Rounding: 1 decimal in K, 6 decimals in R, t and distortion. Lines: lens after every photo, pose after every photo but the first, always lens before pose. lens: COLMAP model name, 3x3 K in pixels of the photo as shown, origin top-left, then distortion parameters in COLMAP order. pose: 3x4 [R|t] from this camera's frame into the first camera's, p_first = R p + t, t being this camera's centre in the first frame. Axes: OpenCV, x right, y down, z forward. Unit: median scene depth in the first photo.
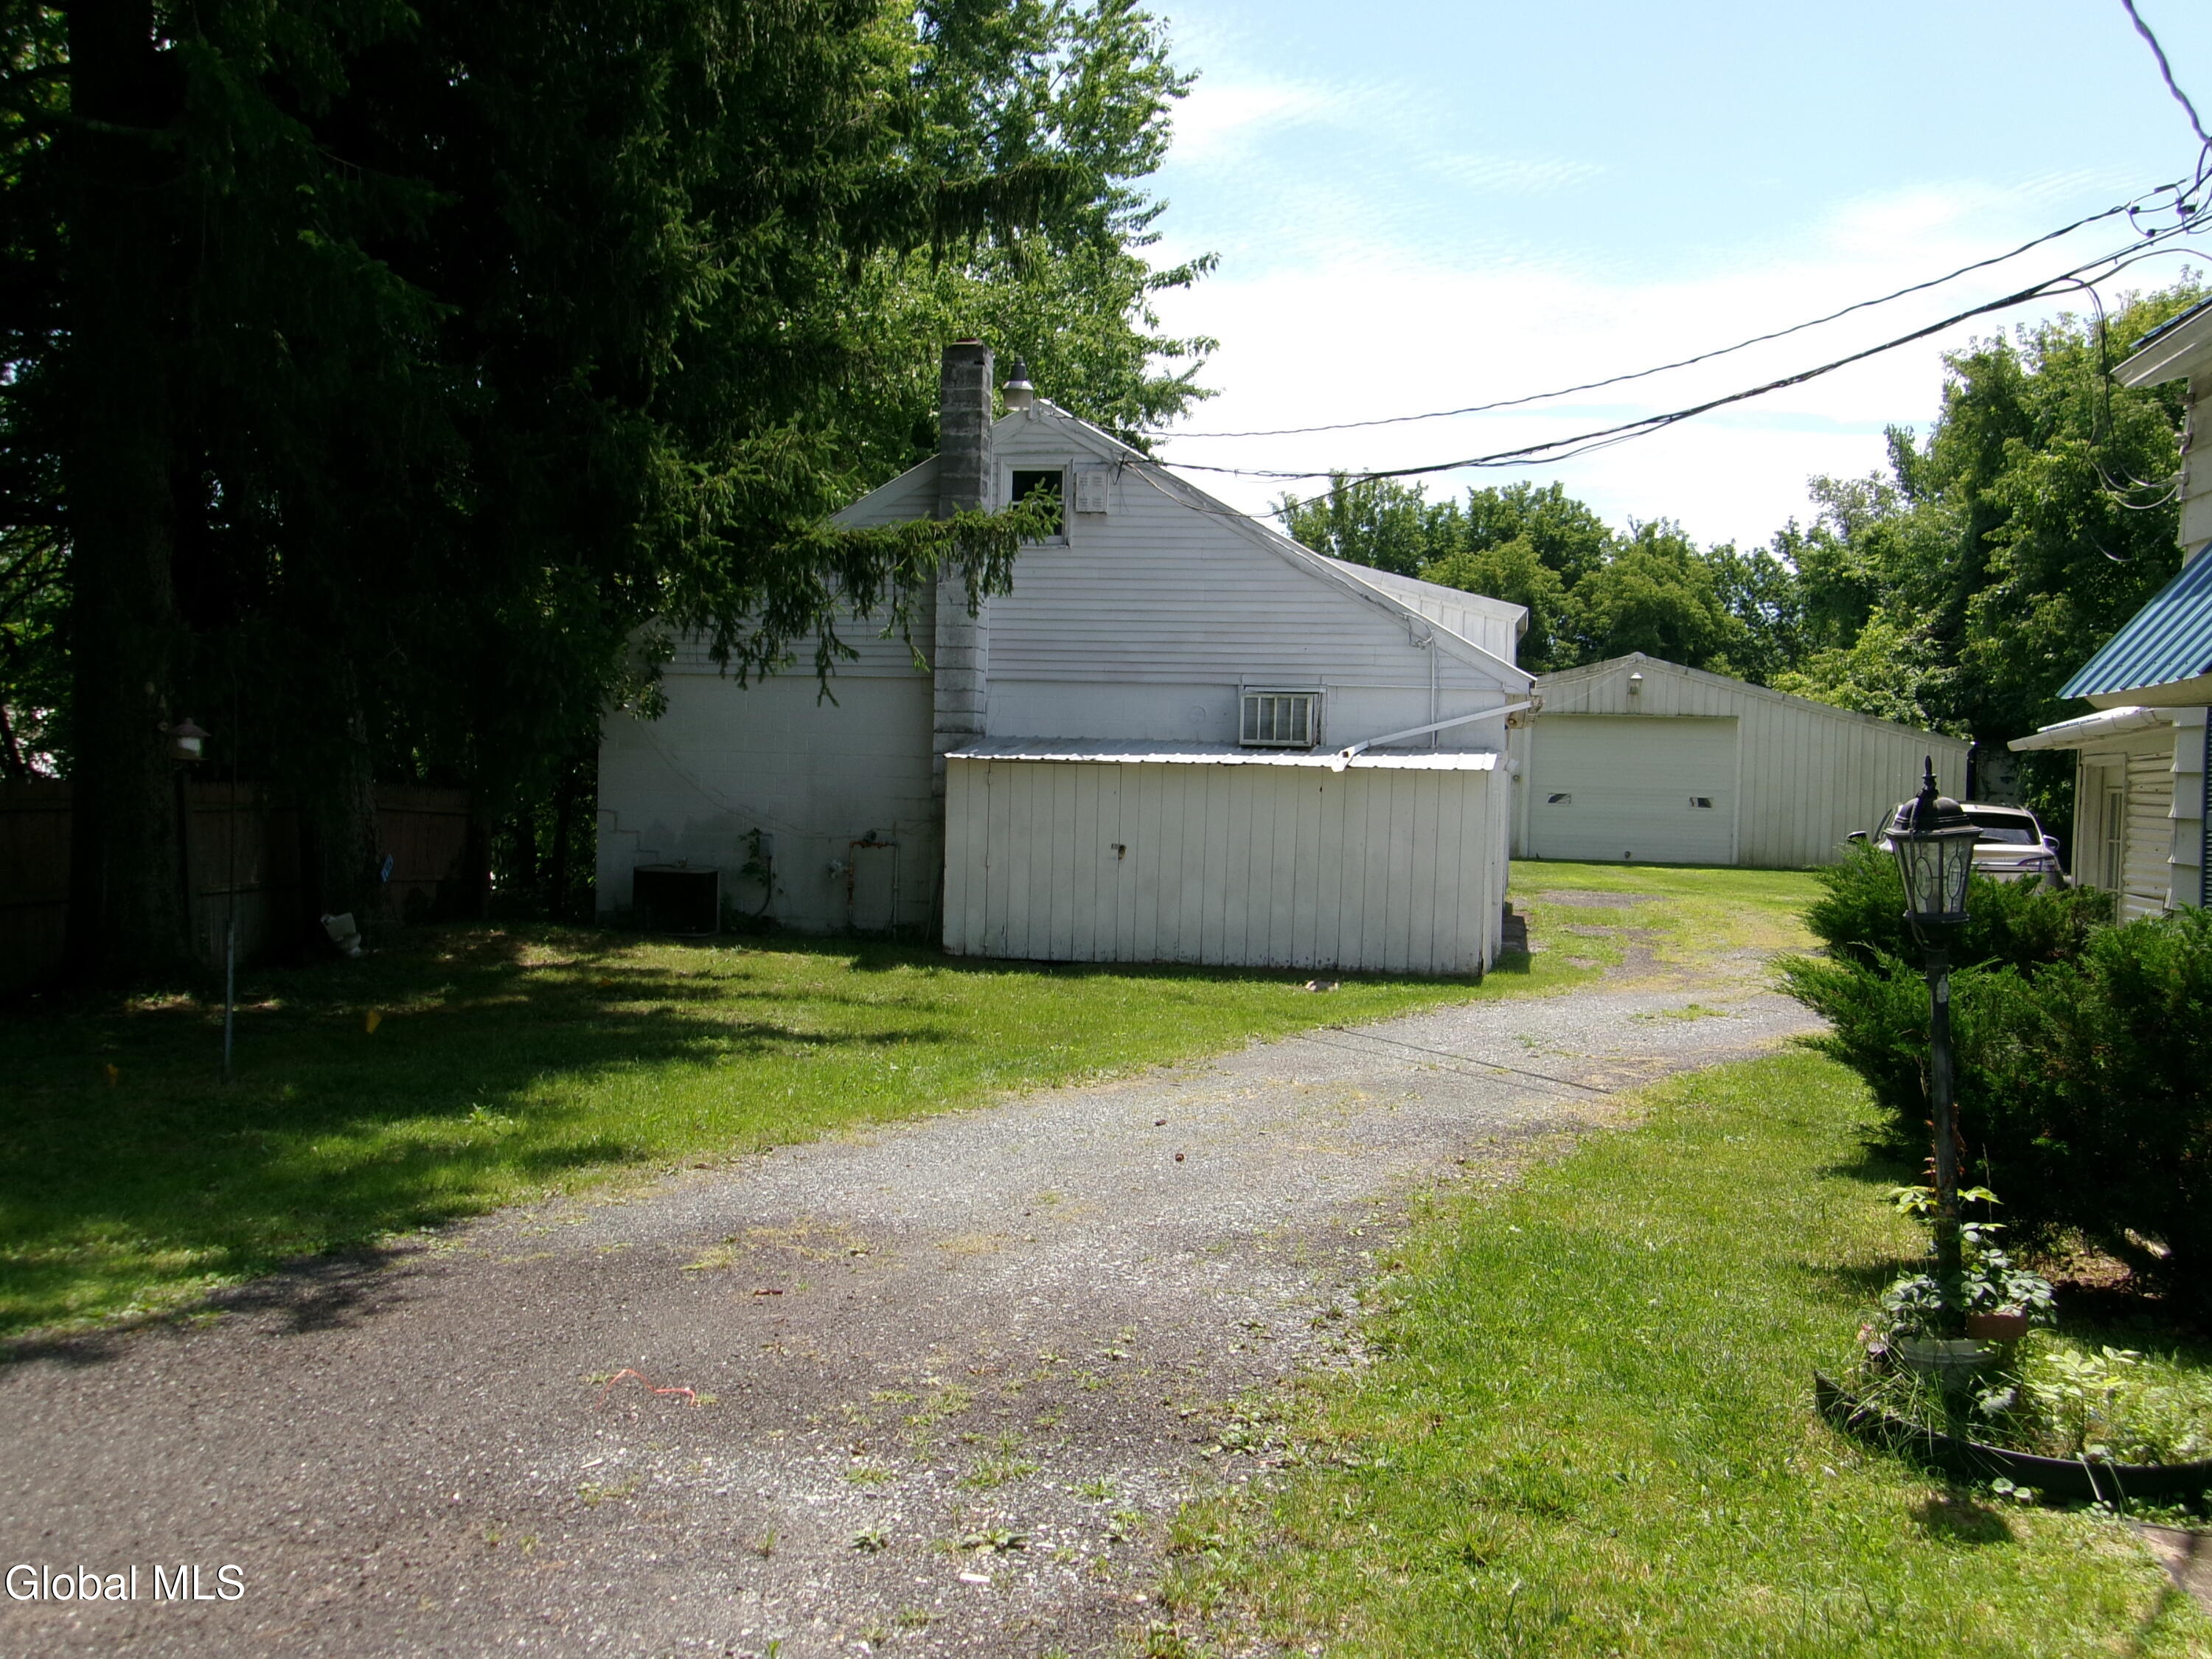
lens RADIAL K [[2194.9, 0, 1106.5], [0, 2194.9, 832.8], [0, 0, 1]] dist [0.059462, 0.000000]
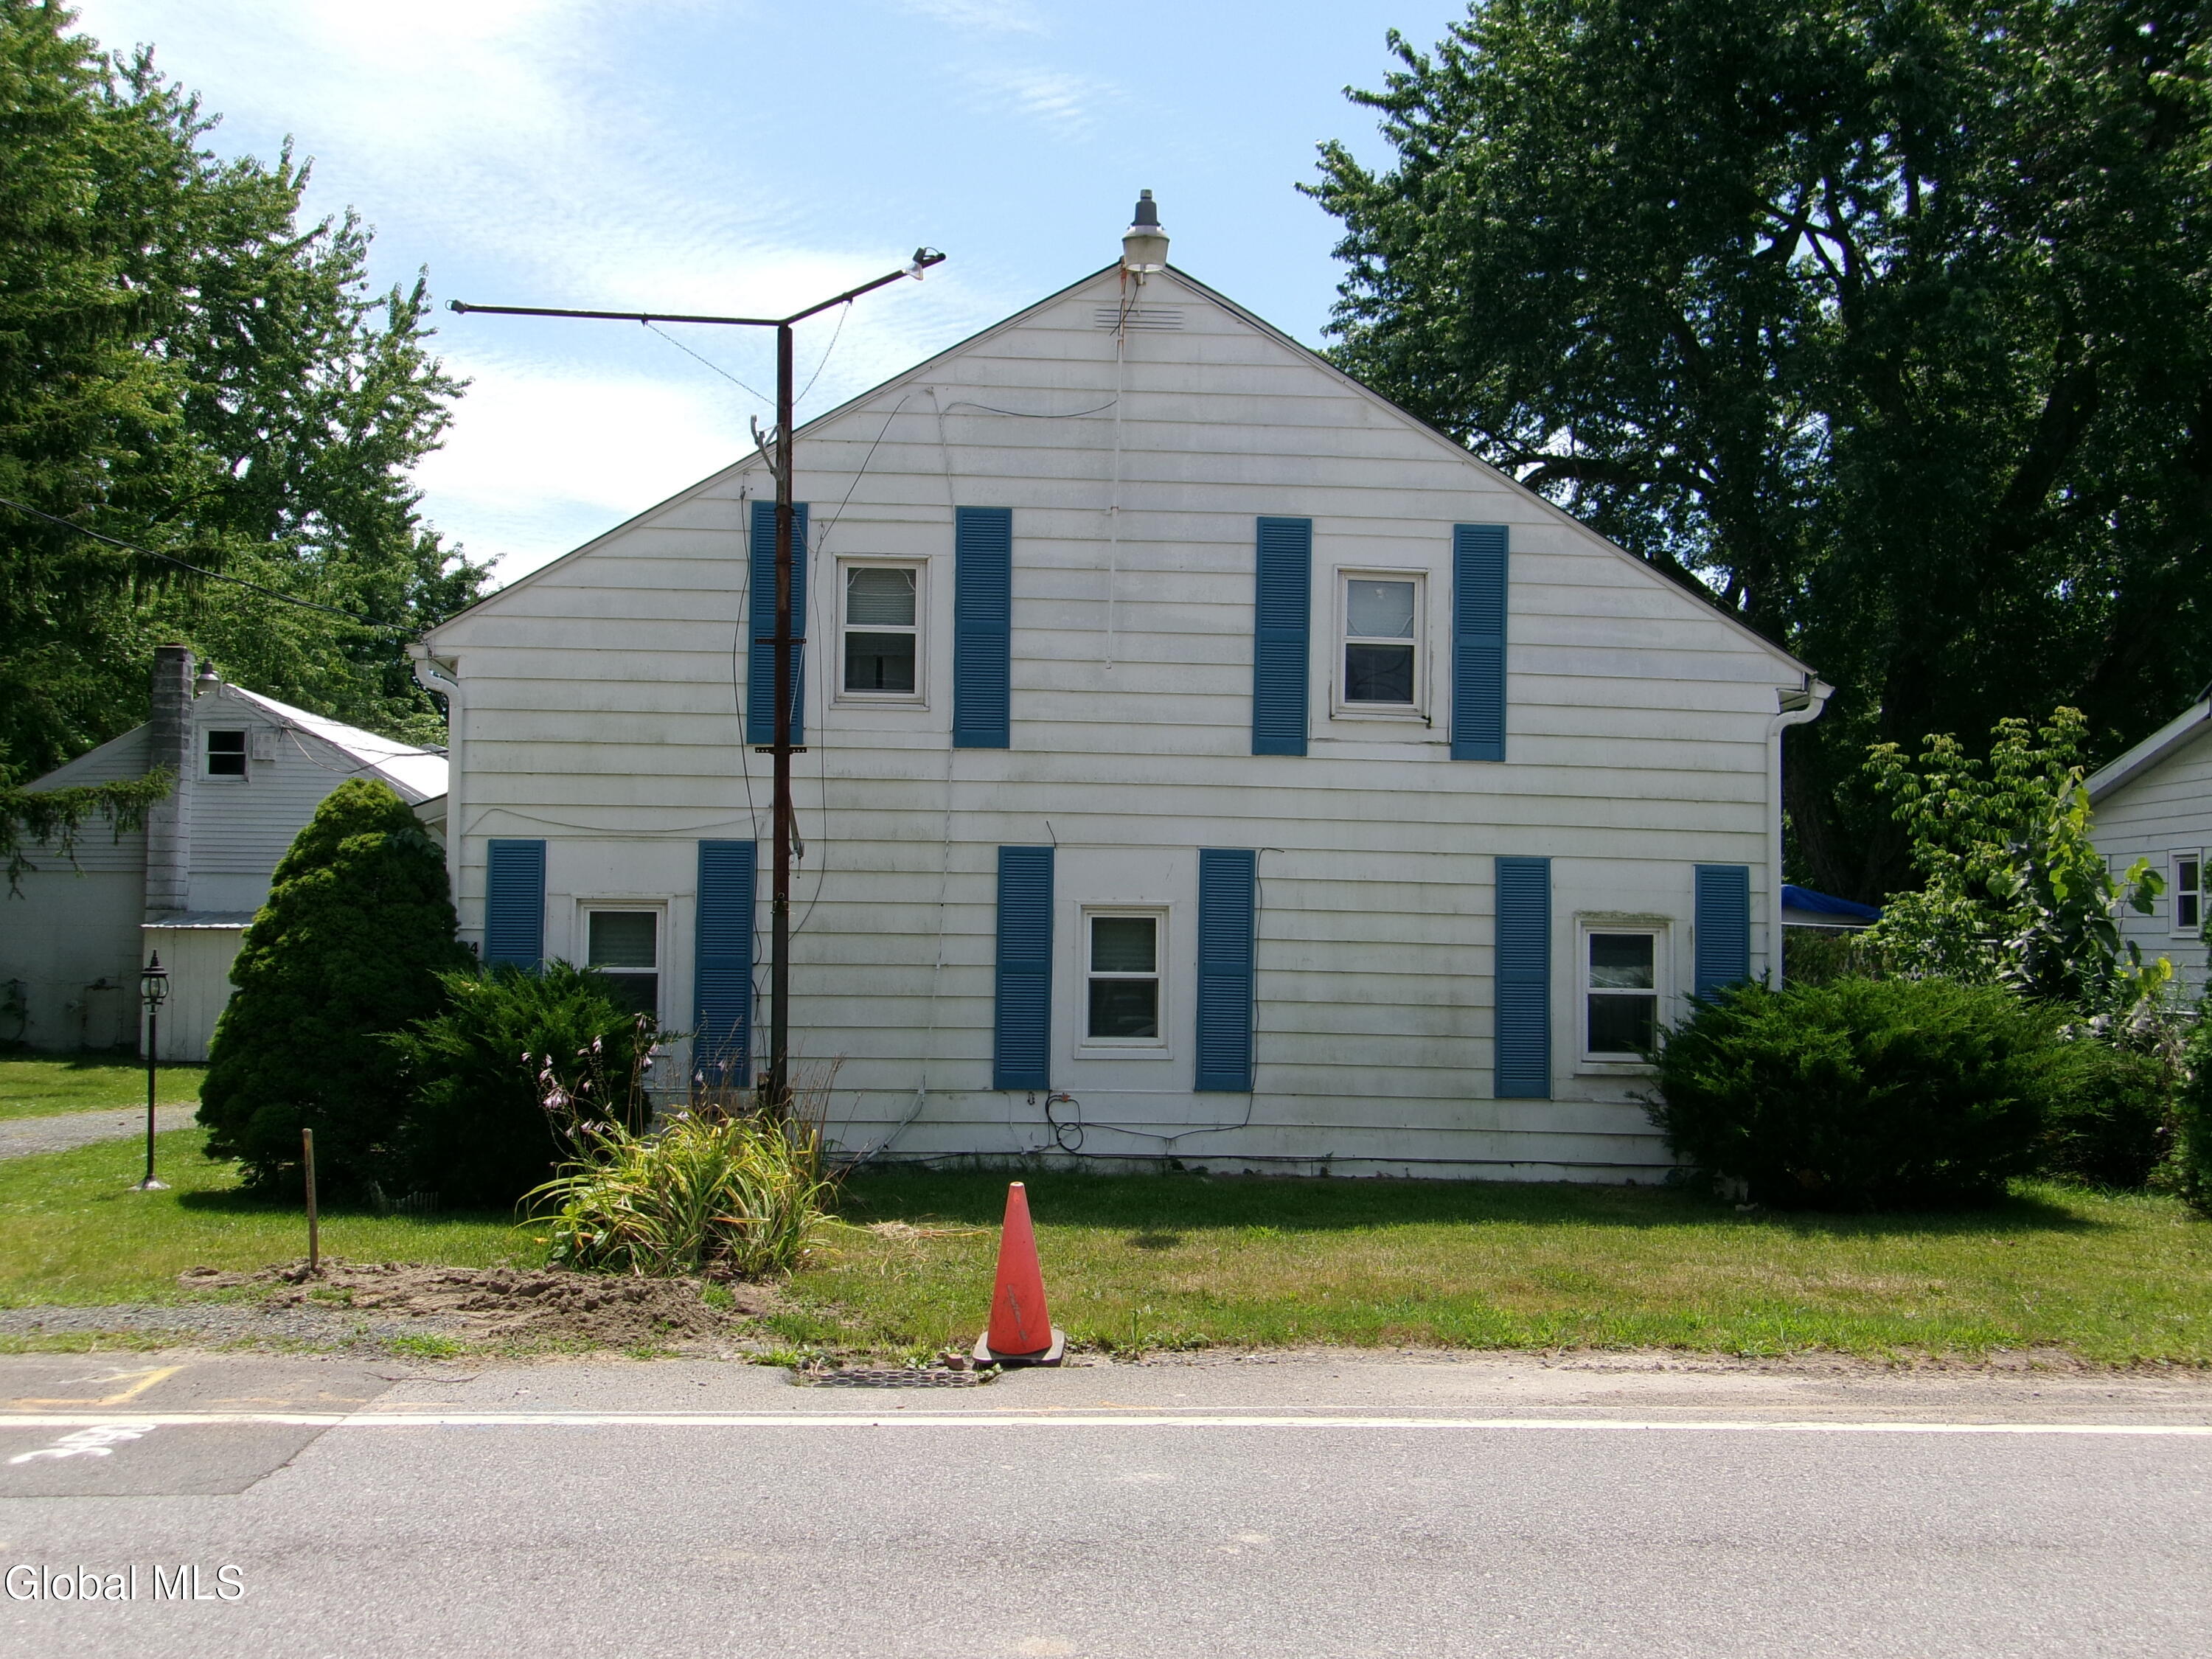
lens RADIAL K [[2194.9, 0, 1105.3], [0, 2194.9, 825.0], [0, 0, 1]] dist [0.059462, 0.000000]
pose [[0.973909, -0.002844, 0.226921, 0.207771], [0.019159, 0.997382, -0.069727, 0.013313], [-0.226128, 0.072255, 0.971414, -0.578739]]
